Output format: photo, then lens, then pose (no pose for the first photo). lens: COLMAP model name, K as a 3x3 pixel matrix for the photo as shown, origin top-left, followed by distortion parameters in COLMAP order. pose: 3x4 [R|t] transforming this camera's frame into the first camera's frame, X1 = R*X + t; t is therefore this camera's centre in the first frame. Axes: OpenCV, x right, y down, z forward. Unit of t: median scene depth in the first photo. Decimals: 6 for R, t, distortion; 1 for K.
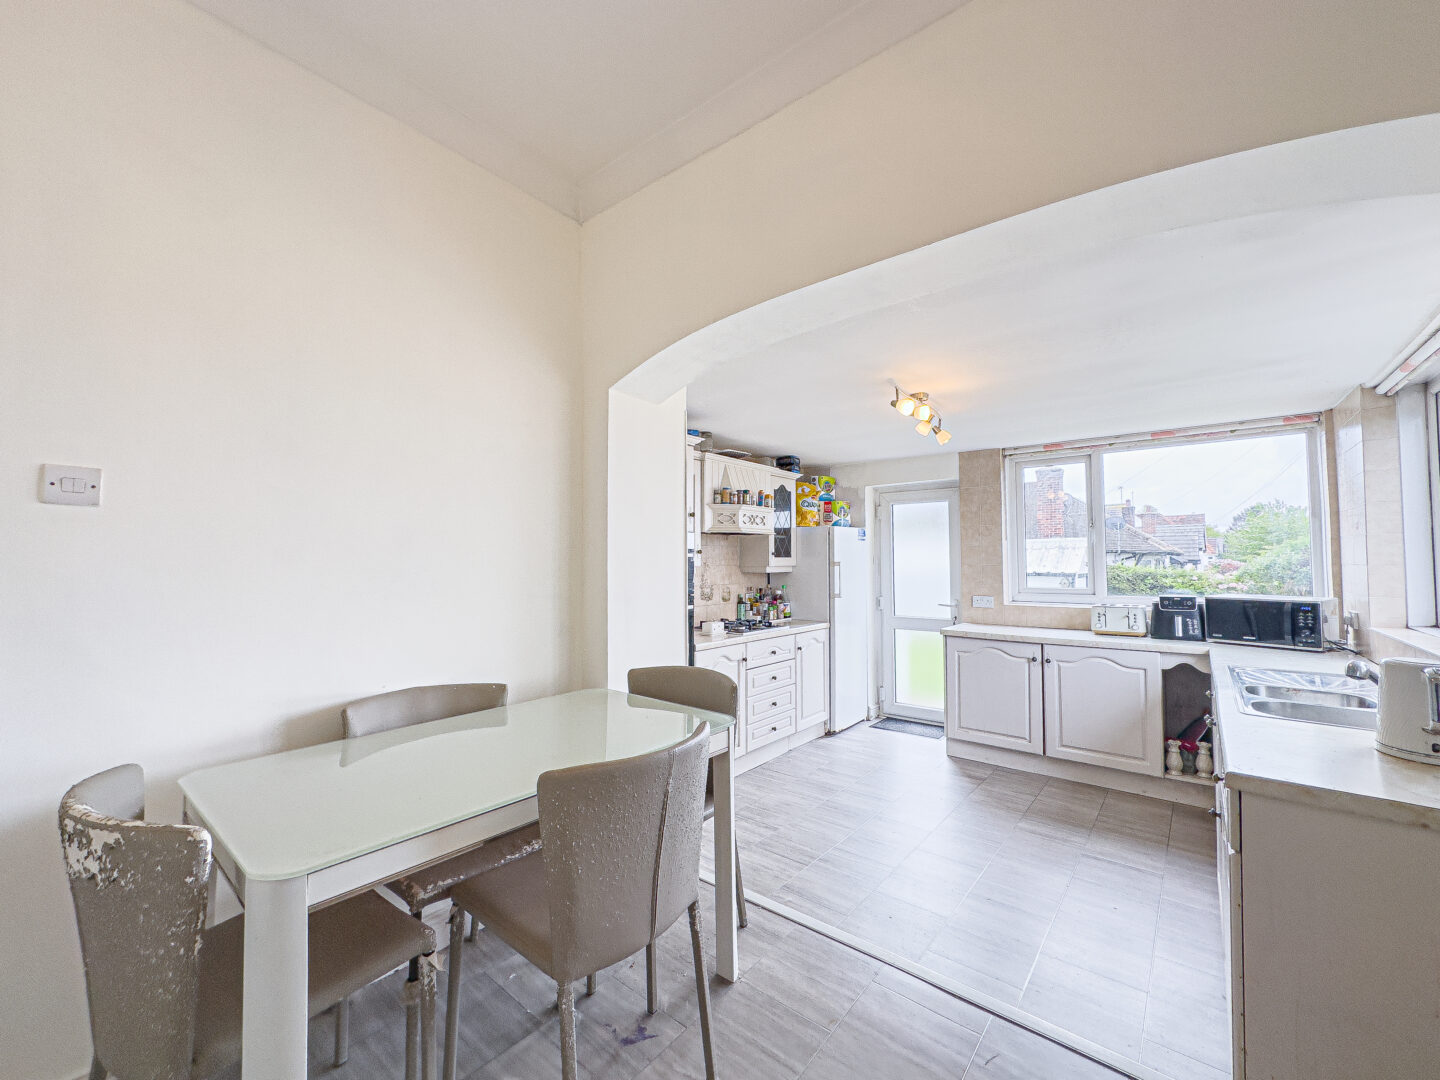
lens RADIAL K [[582.1, 0, 717.5], [0, 582.1, 538.0], [0, 0, 1]] dist [-0.008795, 0.000823]
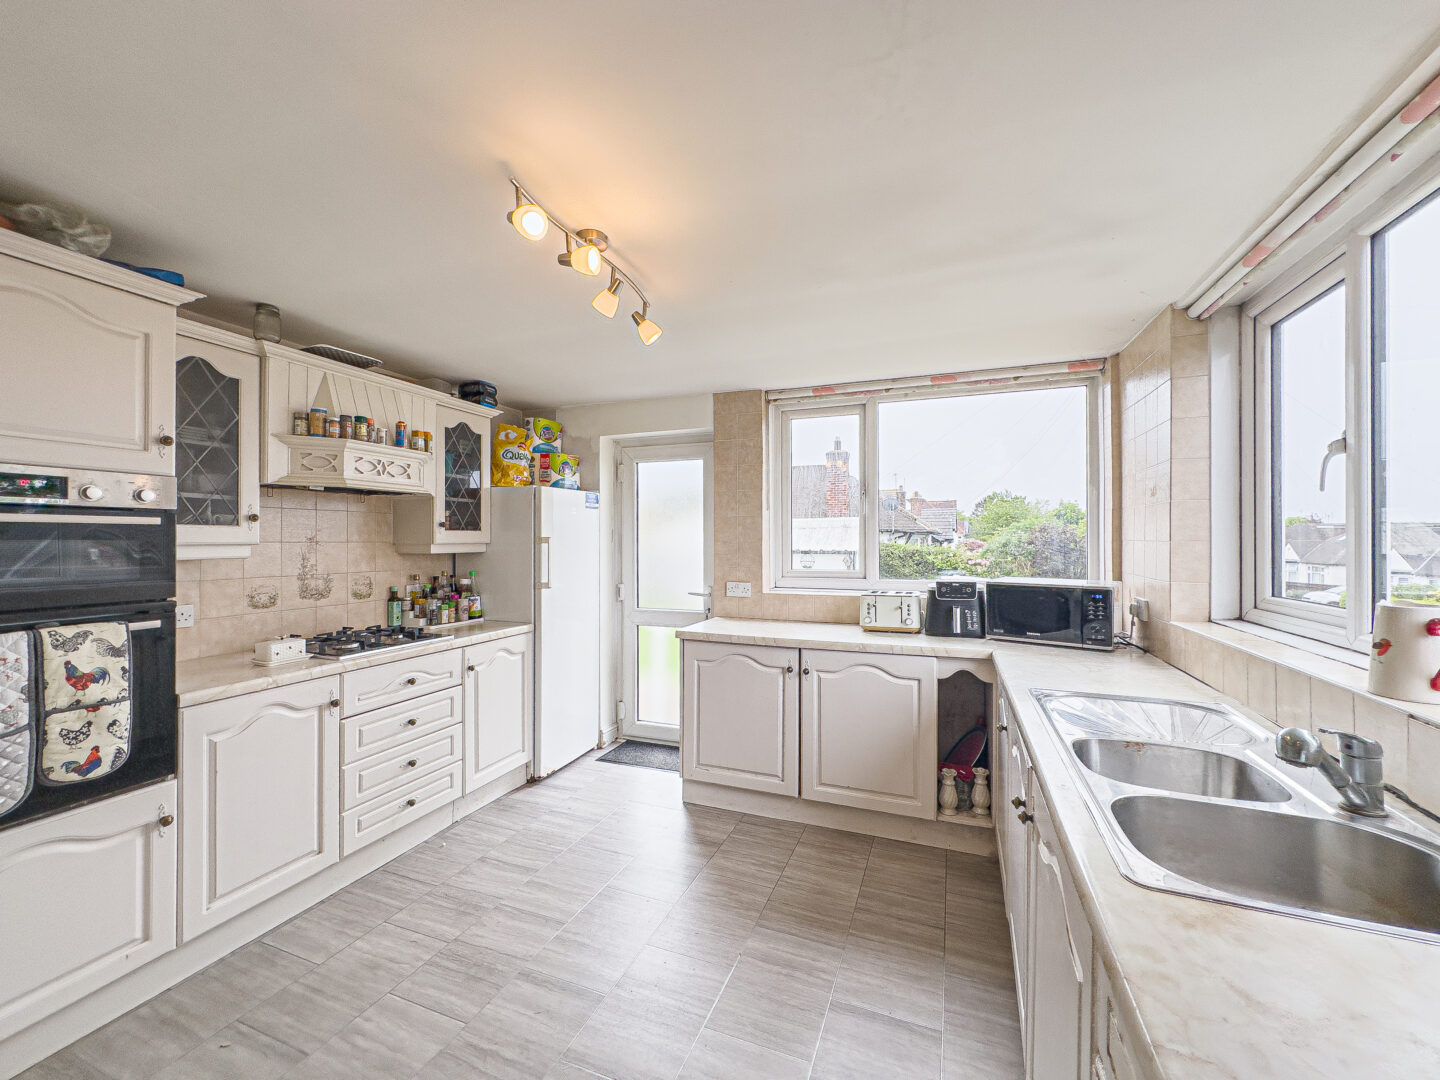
lens RADIAL K [[582.1, 0, 720.8], [0, 582.1, 539.1], [0, 0, 1]] dist [-0.008795, 0.000823]
pose [[0.949989, 0.001799, 0.312278, 0.218617], [-0.013815, 0.999247, 0.036268, 0.017463], [-0.311978, -0.038768, 0.949298, 0.314804]]
